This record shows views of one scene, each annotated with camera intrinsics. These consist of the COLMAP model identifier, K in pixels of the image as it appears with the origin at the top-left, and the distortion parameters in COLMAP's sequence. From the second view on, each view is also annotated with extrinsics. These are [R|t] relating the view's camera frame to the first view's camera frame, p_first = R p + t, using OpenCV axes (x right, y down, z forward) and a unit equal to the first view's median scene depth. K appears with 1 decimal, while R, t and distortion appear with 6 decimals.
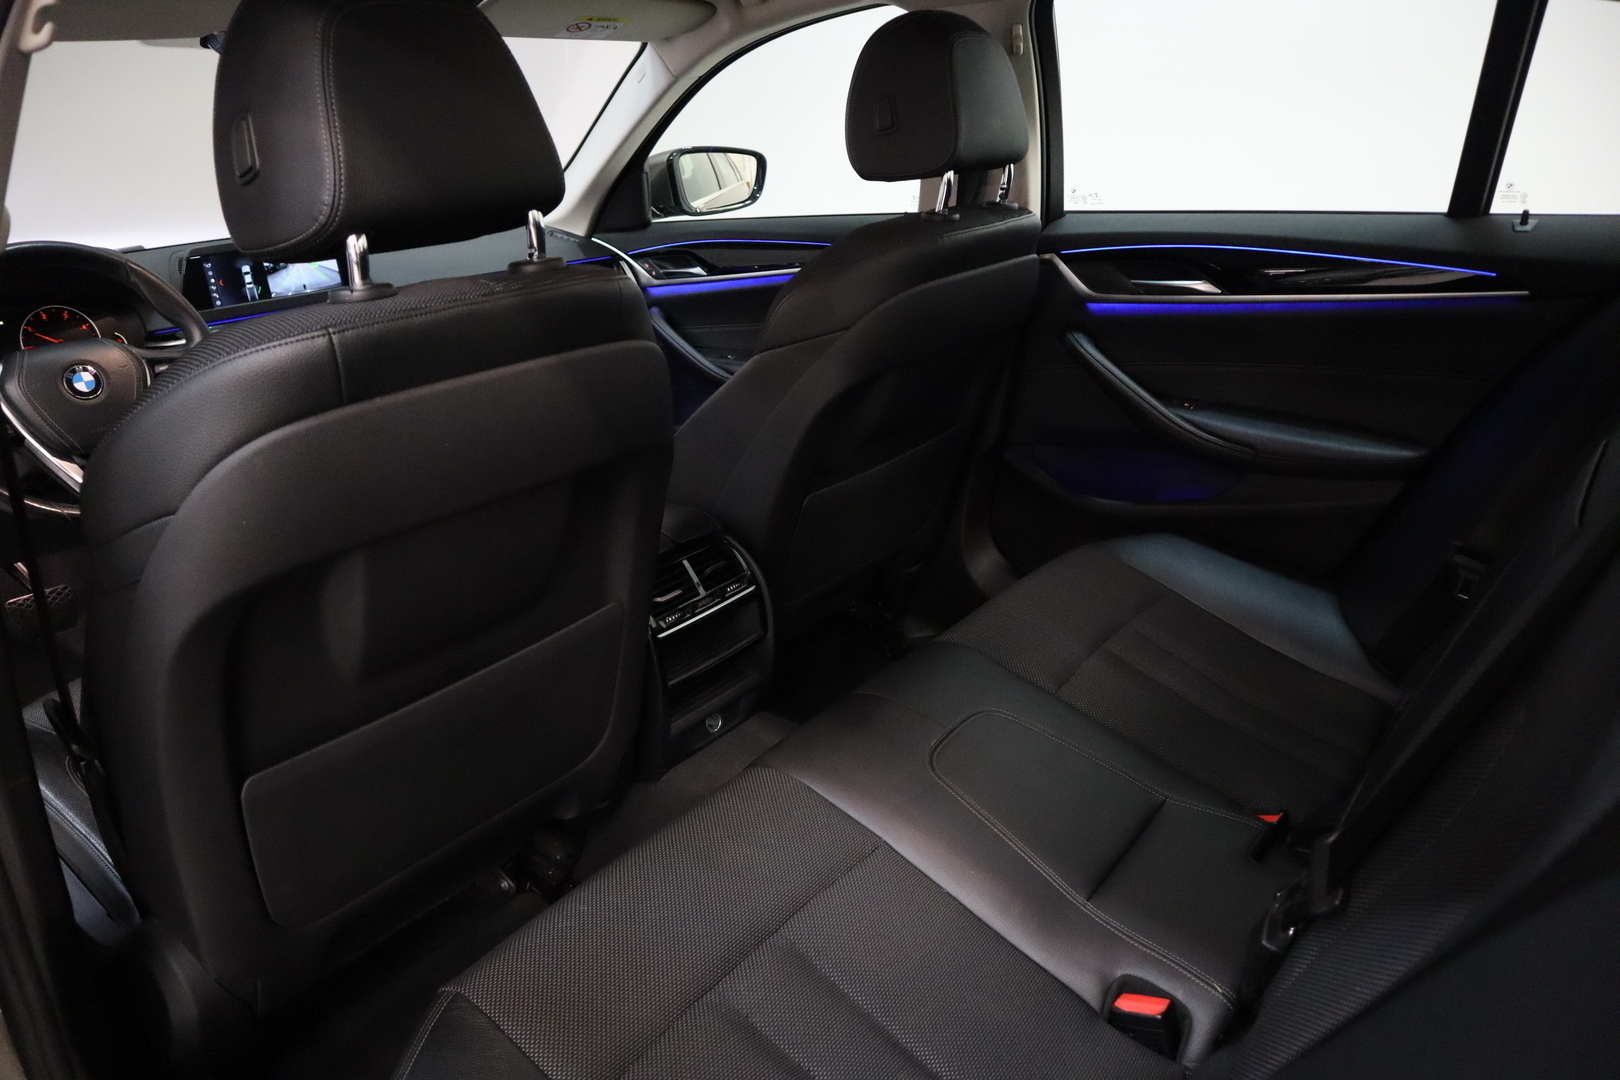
lens RADIAL K [[1123.5, 0, 813.5], [0, 1123.5, 534.6], [0, 0, 1]] dist [-0.119983, 0.060975]
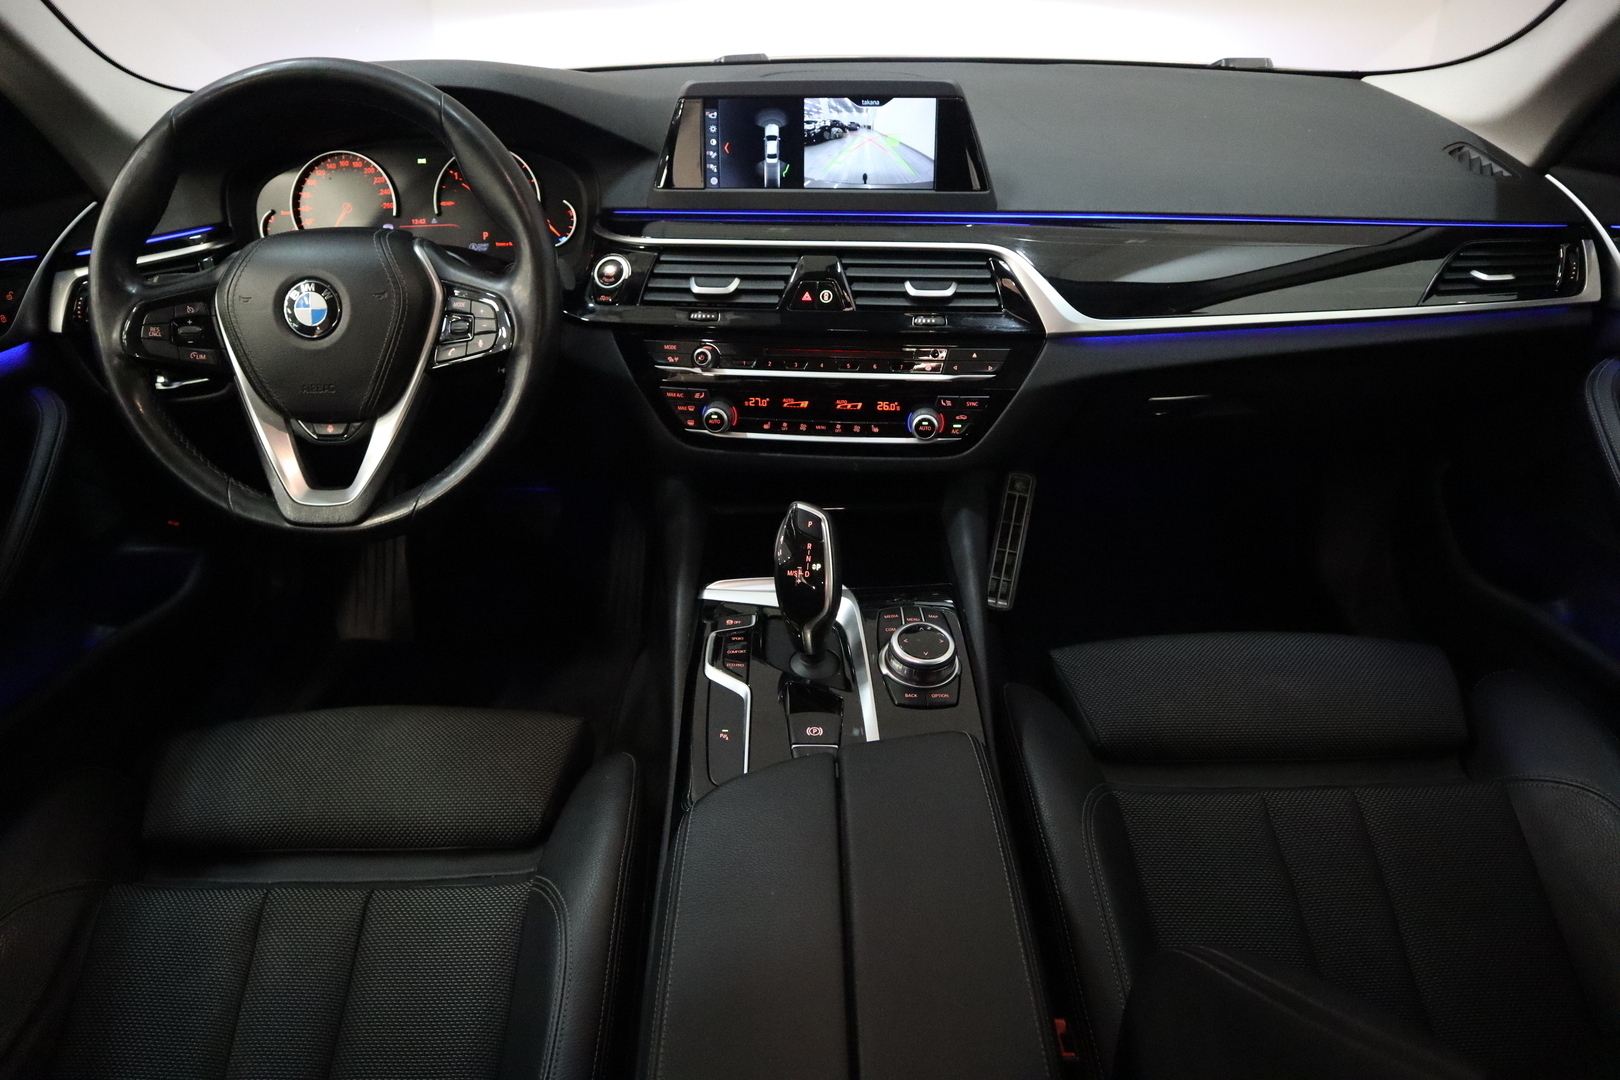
lens RADIAL K [[1123.5, 0, 801.5], [0, 1123.5, 540.4], [0, 0, 1]] dist [-0.119983, 0.060975]
pose [[0.616640, 0.417770, -0.667251, -0.035160], [-0.291691, 0.908496, 0.299250, -0.230343], [0.731213, 0.010102, 0.682075, 0.625286]]
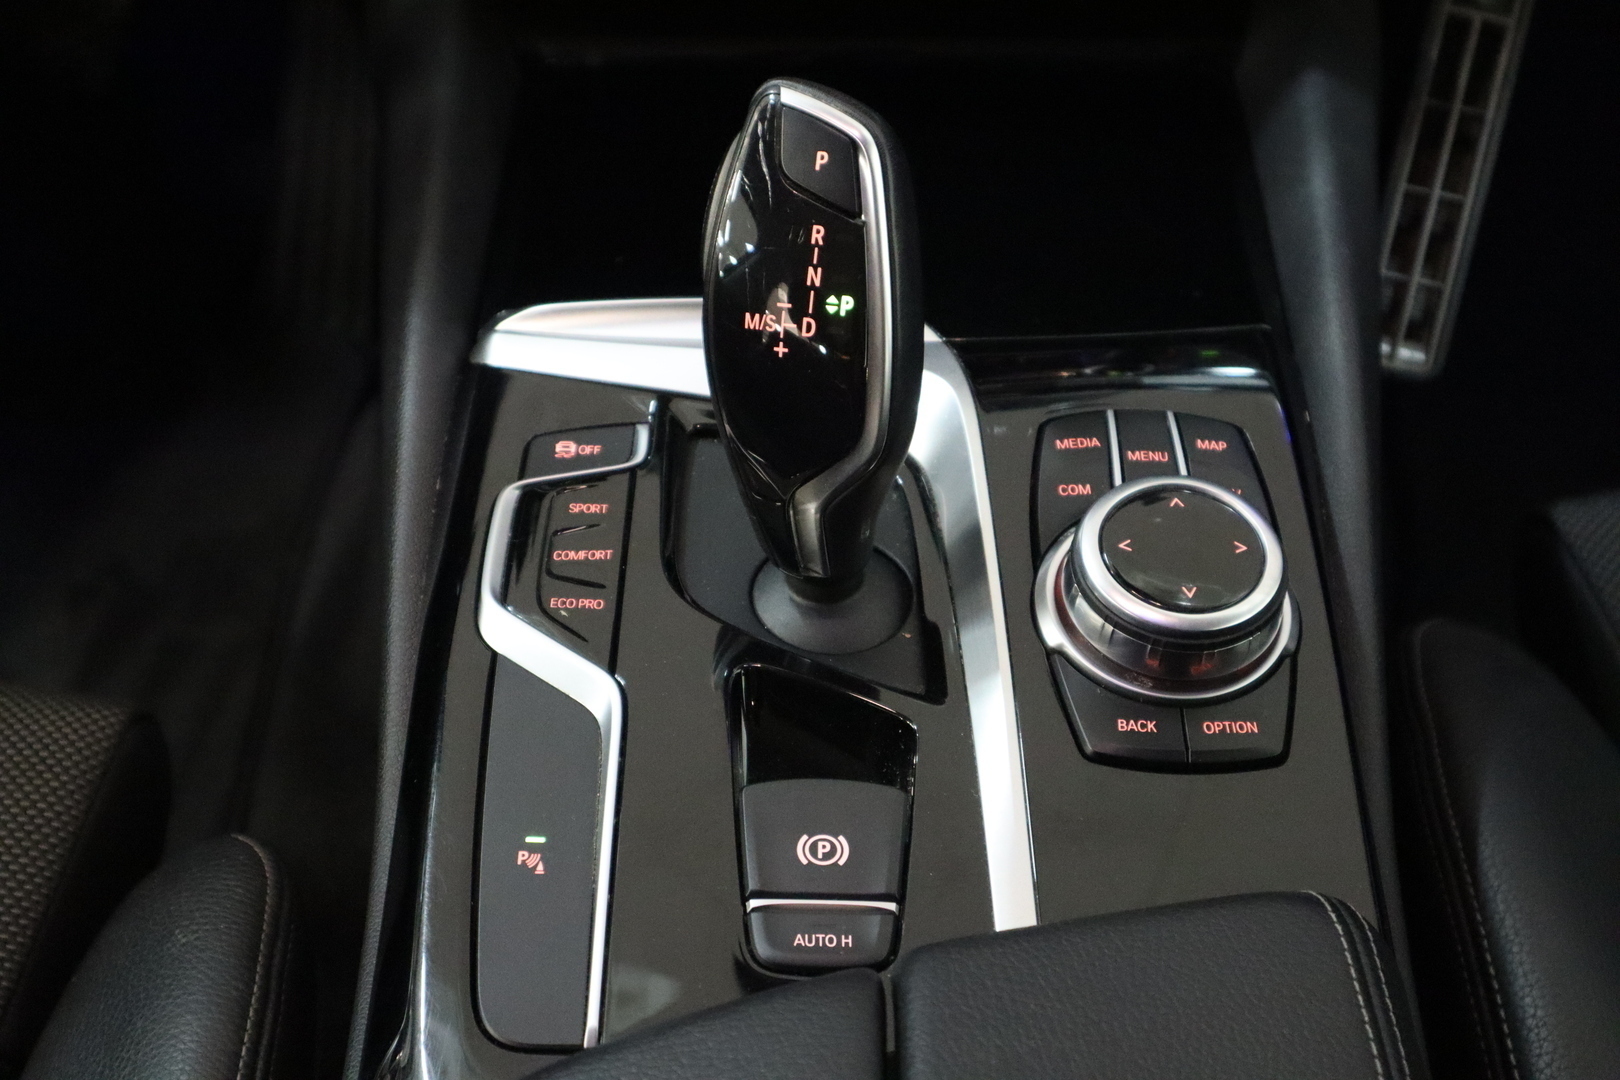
lens RADIAL K [[2628.6, 0, 810.2], [0, 2628.6, 532.8], [0, 0, 1]] dist [-0.036259, 0.000000]
pose [[0.603189, 0.558512, -0.569410, -0.141107], [-0.302846, 0.820818, 0.484296, -0.217481], [0.737867, -0.119679, 0.664251, 0.727172]]
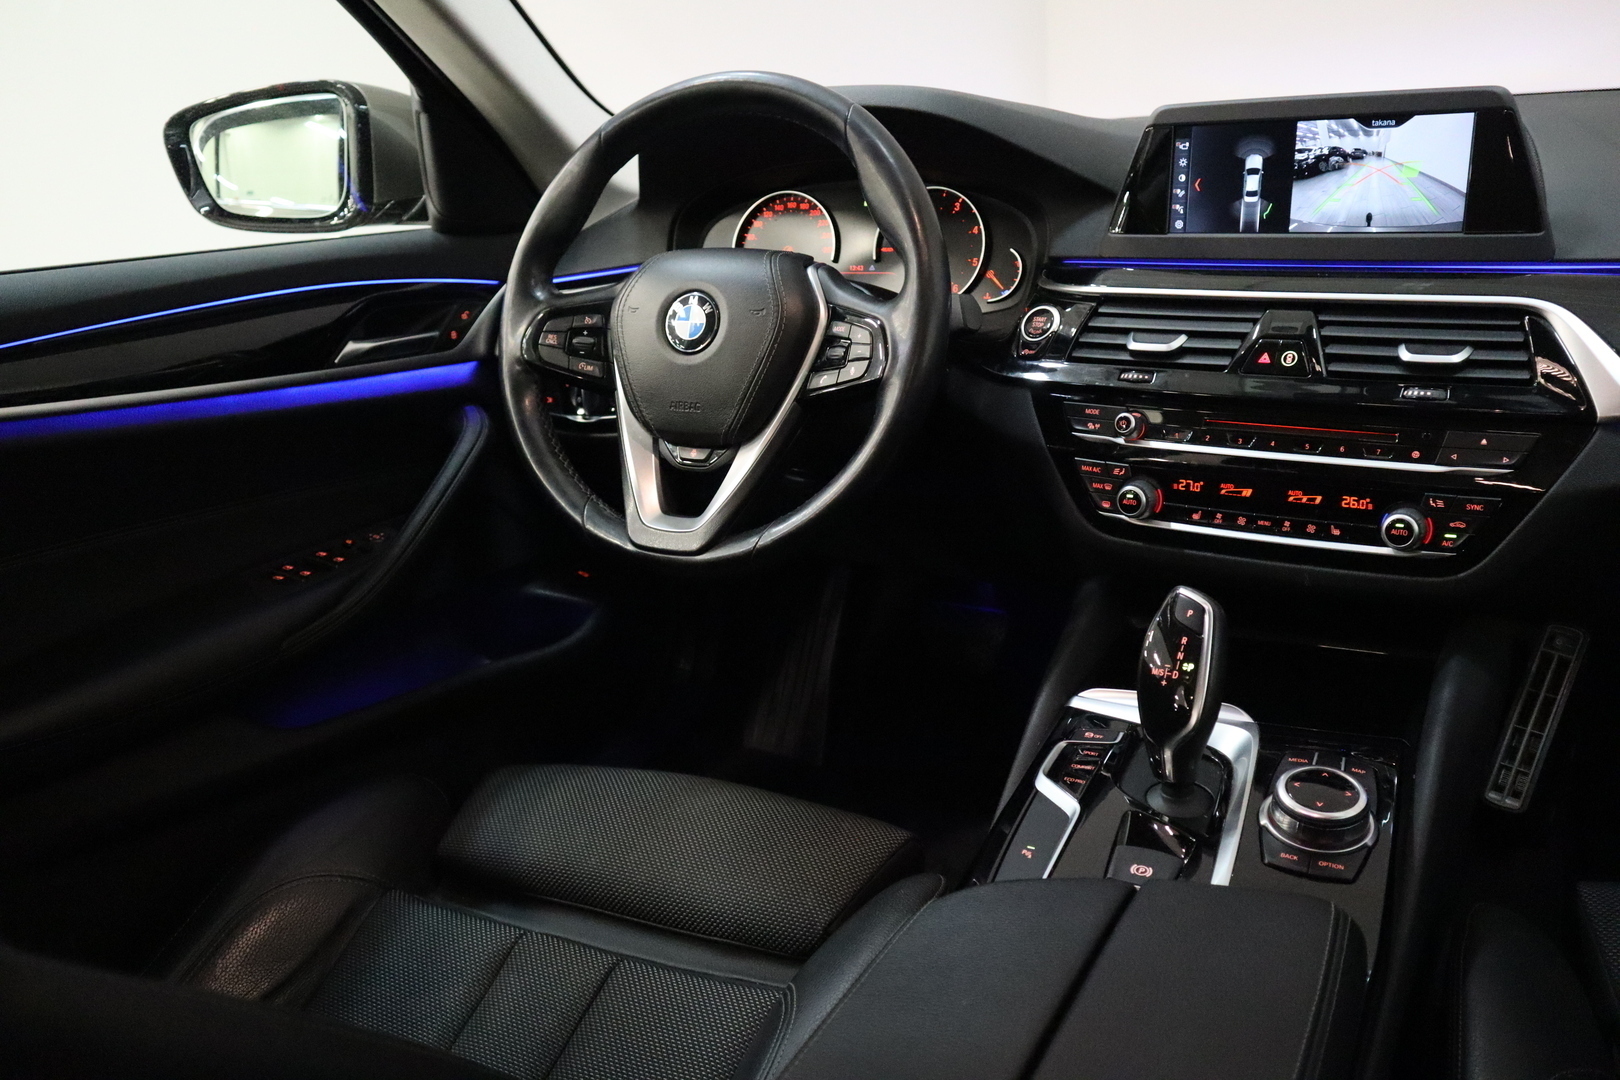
lens RADIAL K [[1363.0, 0, 806.1], [0, 1363.0, 541.2], [0, 0, 1]] dist [-0.056628, 0.051917]
pose [[0.178399, 0.340855, -0.923034, 0.033387], [-0.291131, 0.914366, 0.281386, -0.205781], [0.939902, 0.218525, 0.262356, 0.712857]]
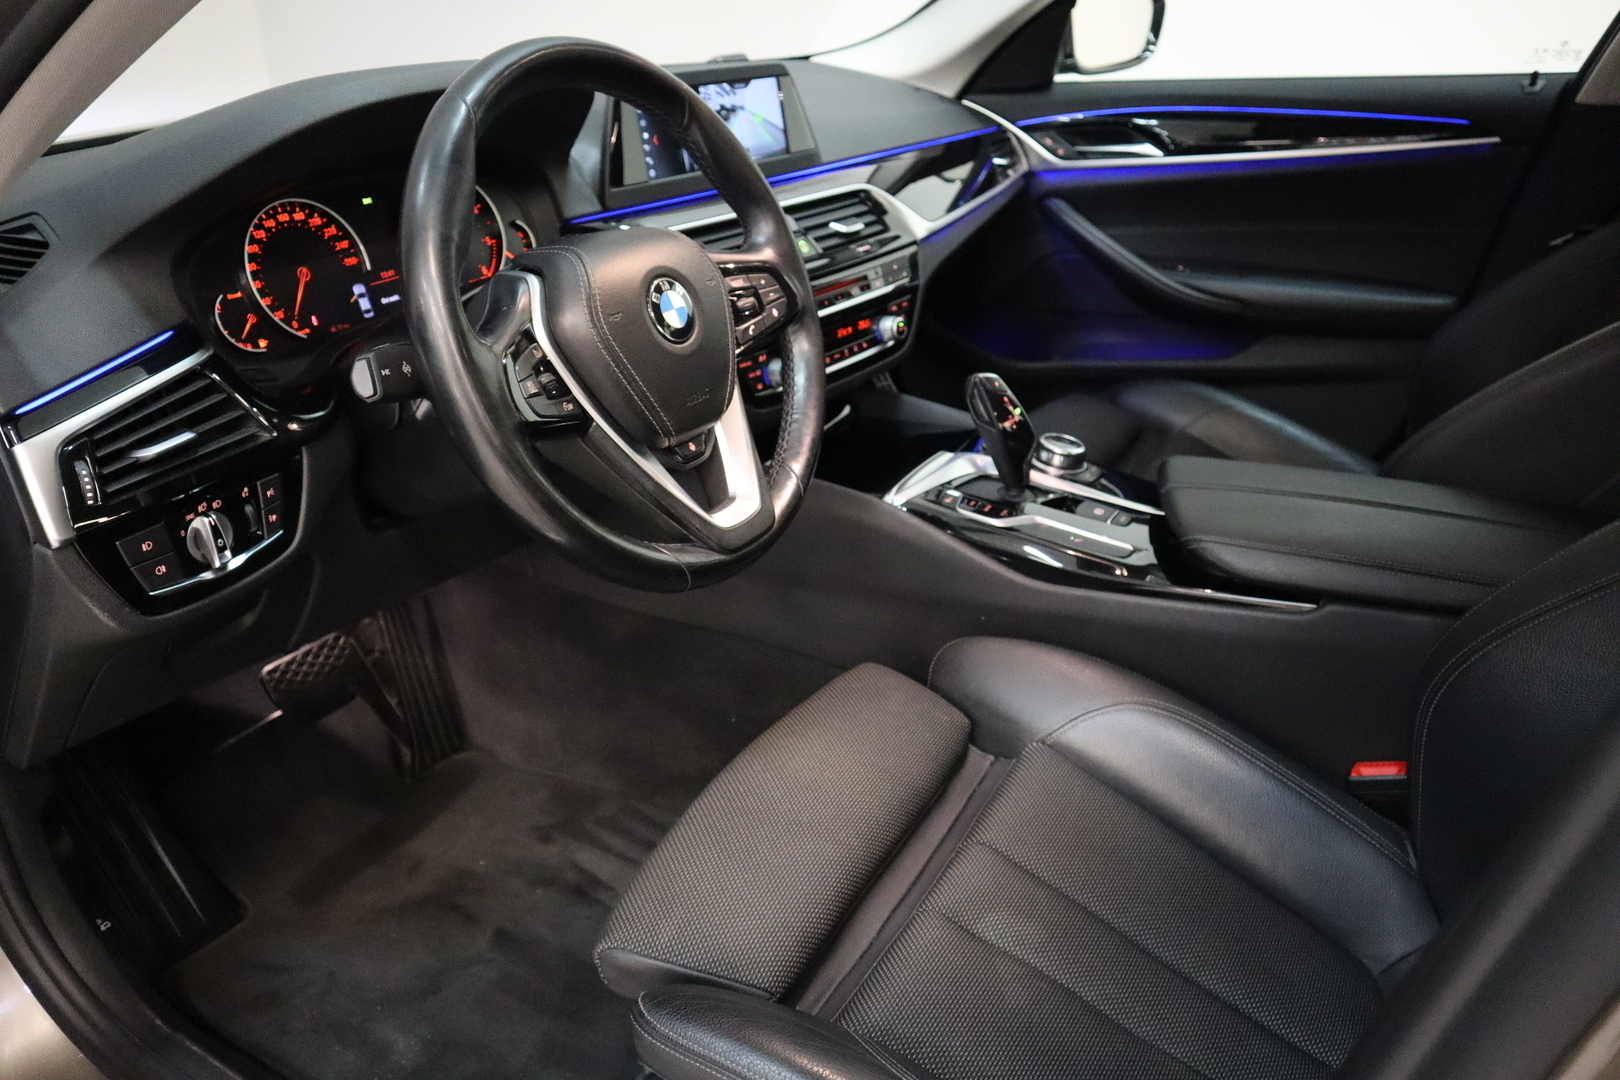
lens RADIAL K [[1163.9, 0, 808.7], [0, 1163.9, 536.9], [0, 0, 1]] dist [-0.072368, 0.000712]
pose [[0.991315, -0.032416, 0.127453, -0.550642], [0.022648, 0.996746, 0.077355, -0.058450], [-0.129546, -0.073797, 0.988824, 0.334083]]
